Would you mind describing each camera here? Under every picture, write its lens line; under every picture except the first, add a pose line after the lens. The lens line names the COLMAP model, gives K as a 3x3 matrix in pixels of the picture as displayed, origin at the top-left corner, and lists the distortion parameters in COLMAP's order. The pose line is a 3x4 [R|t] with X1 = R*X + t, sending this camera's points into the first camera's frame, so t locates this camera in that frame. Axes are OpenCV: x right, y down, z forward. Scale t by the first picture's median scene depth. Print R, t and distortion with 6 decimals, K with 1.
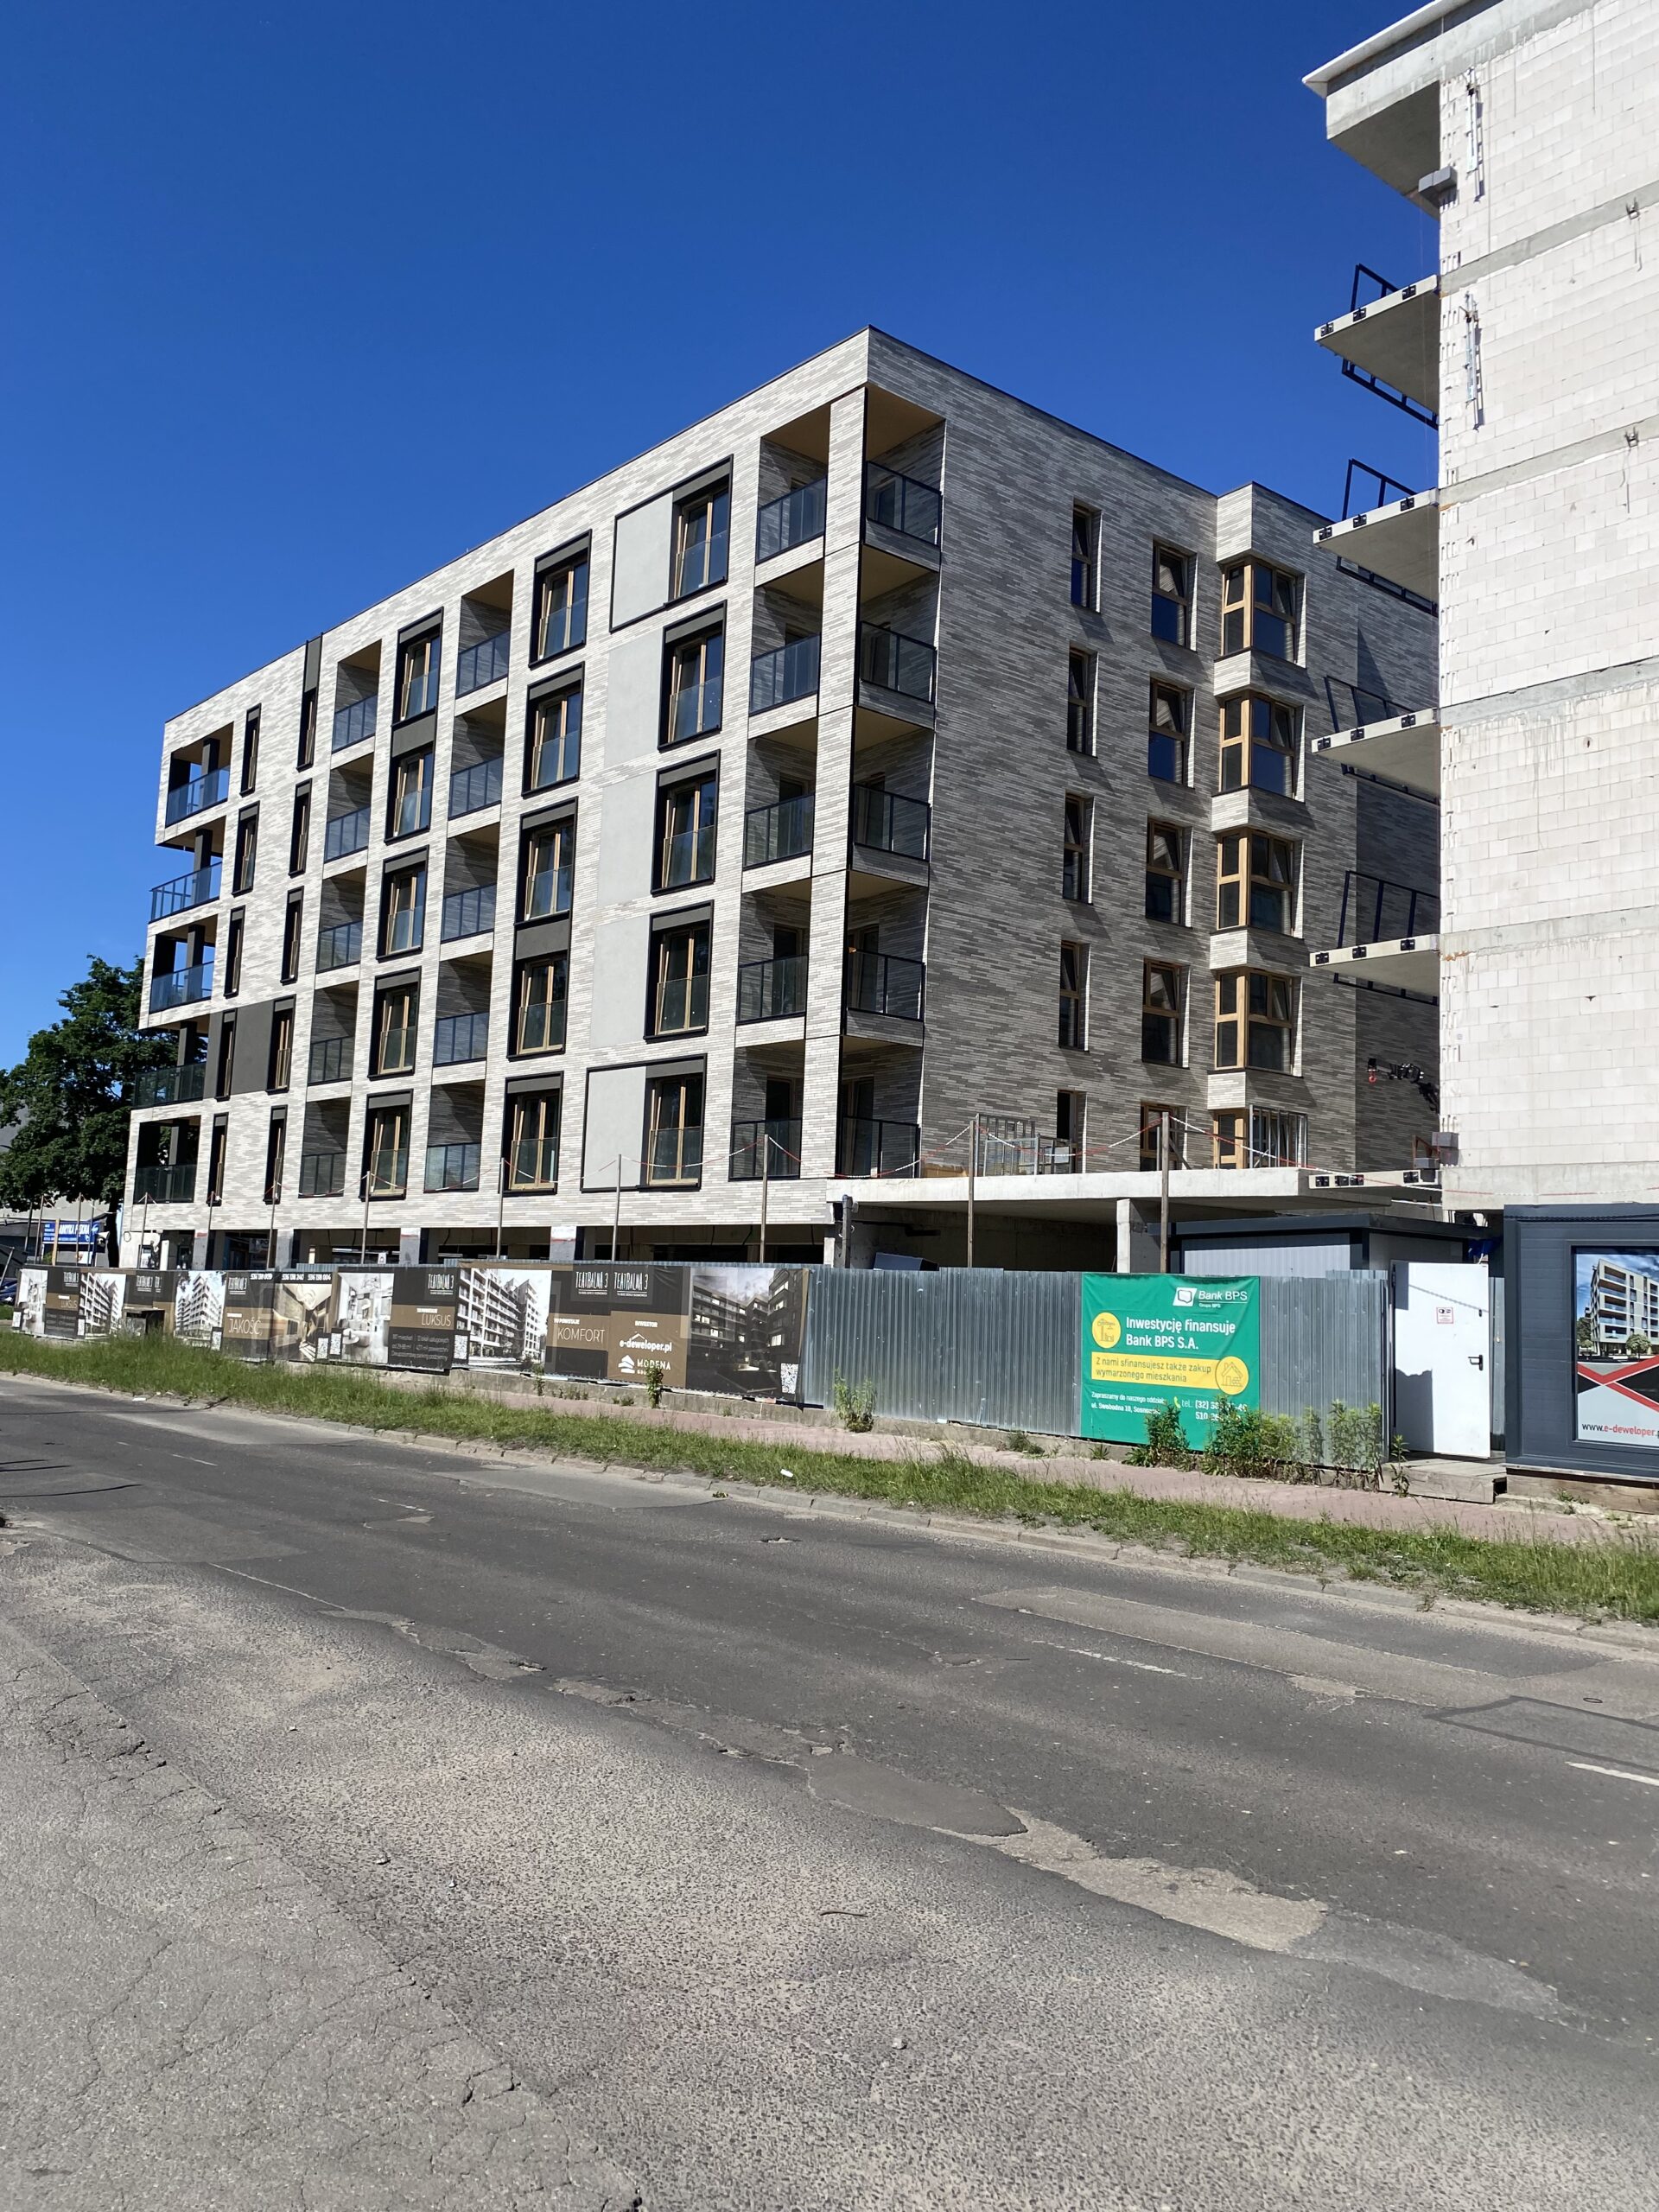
lens RADIAL K [[1744.3, 0, 829.5], [0, 1744.3, 1106.0], [0, 0, 1]] dist [0.102884, -0.243591]
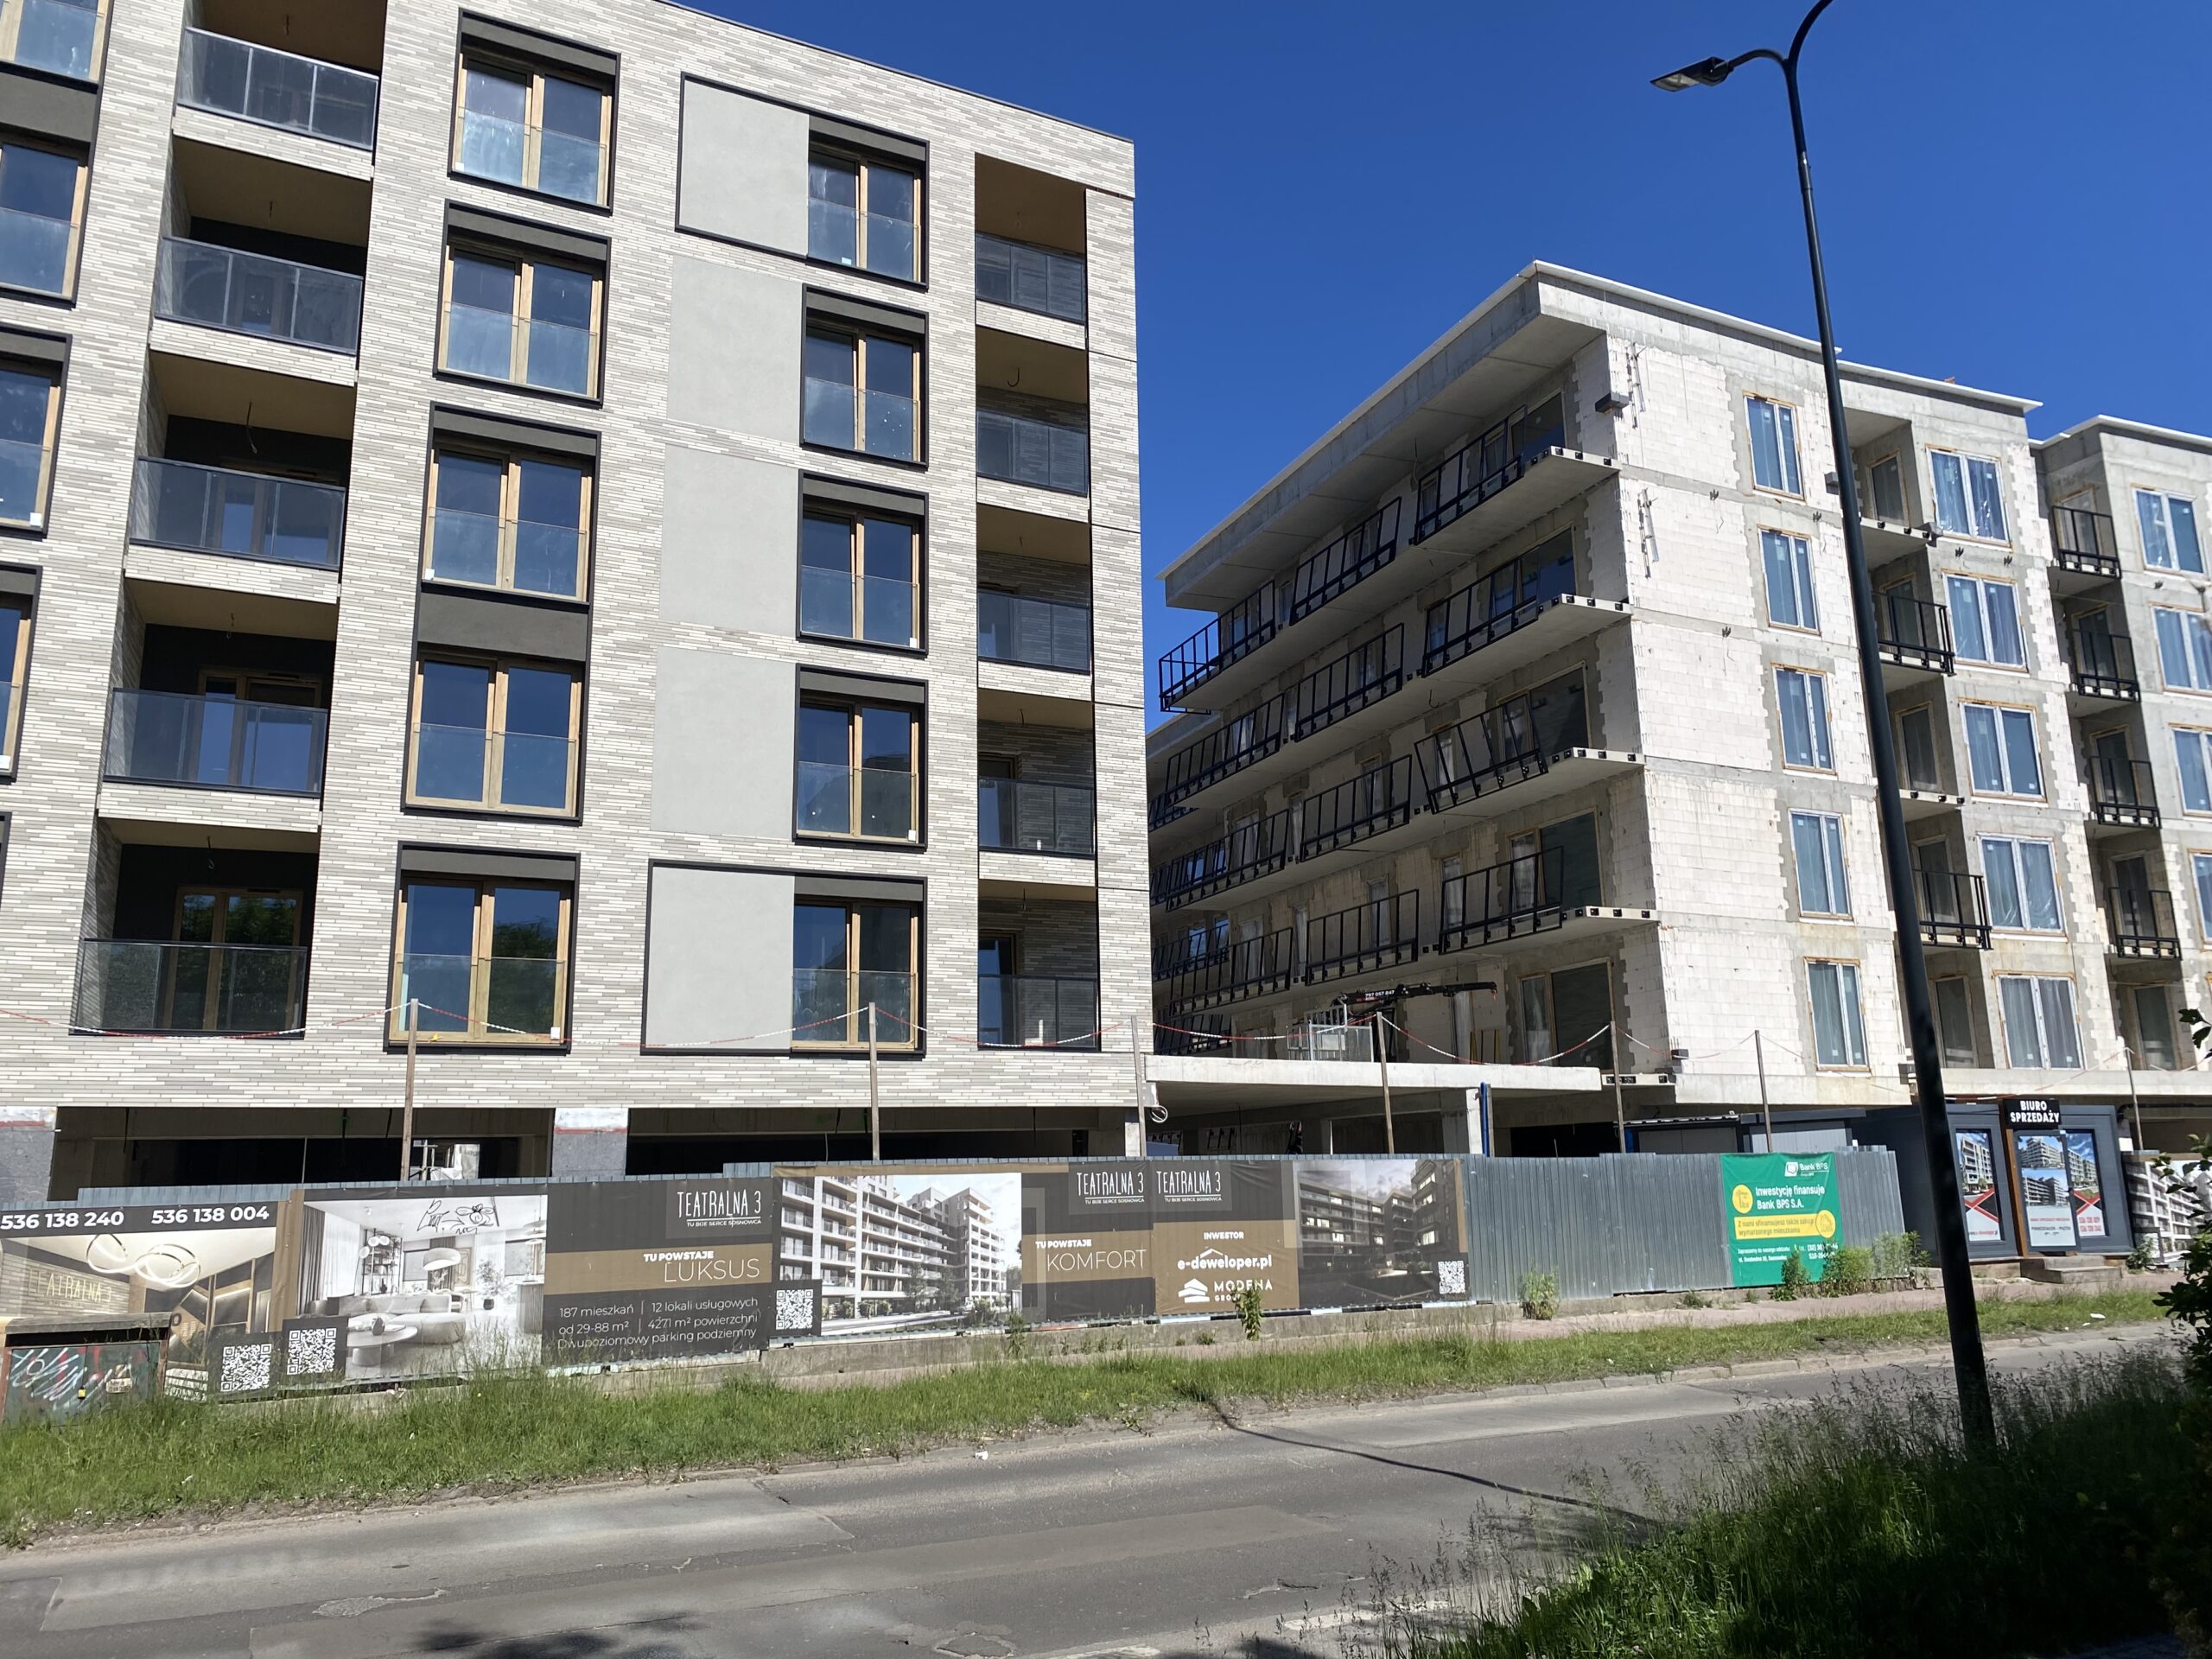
lens RADIAL K [[1641.4, 0, 1163.8], [0, 1641.4, 835.0], [0, 0, 1]] dist [0.031320, -0.041684]
pose [[0.246121, 0.155764, 0.956641, -0.735279], [-0.078177, 0.986977, -0.140591, 0.044227], [-0.966081, -0.040185, 0.255093, 0.720392]]
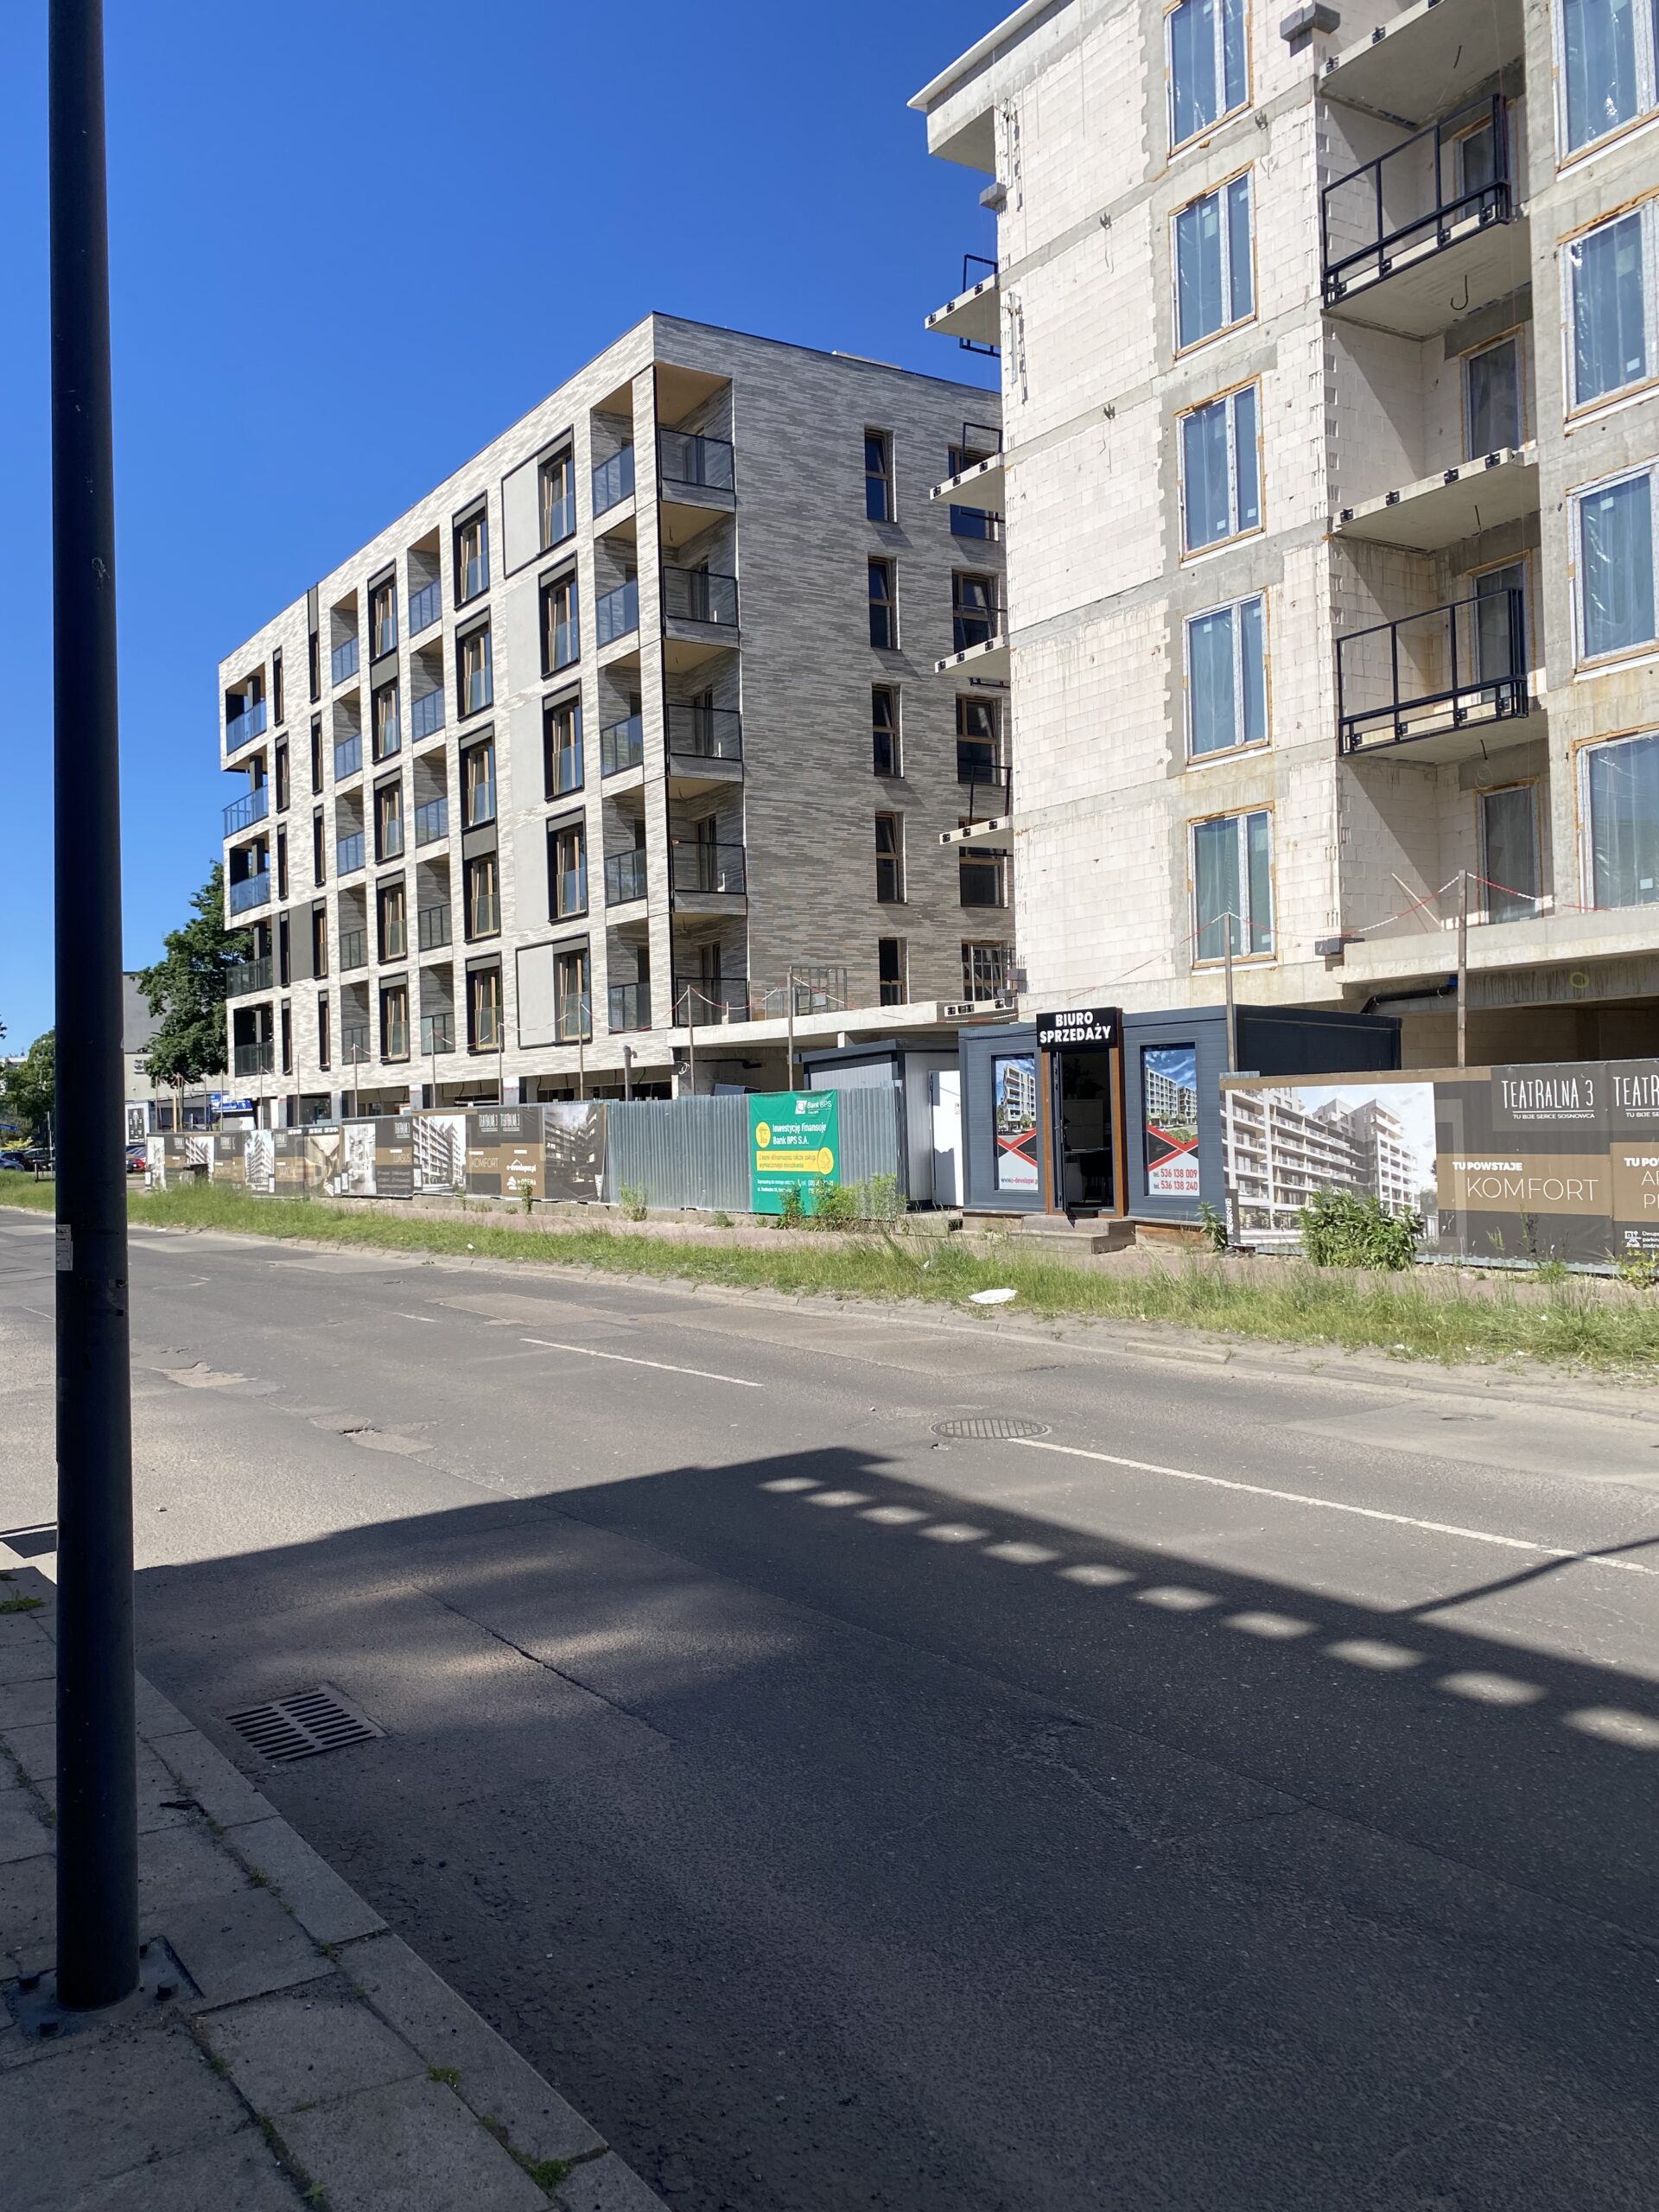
lens RADIAL K [[1761.9, 0, 804.8], [0, 1761.9, 1117.6], [0, 0, 1]] dist [0.128729, -0.412483]
pose [[0.987764, -0.065549, -0.141509, 0.250516], [0.080401, 0.991538, 0.101923, -0.015074], [0.133631, -0.112053, 0.984676, -0.228138]]
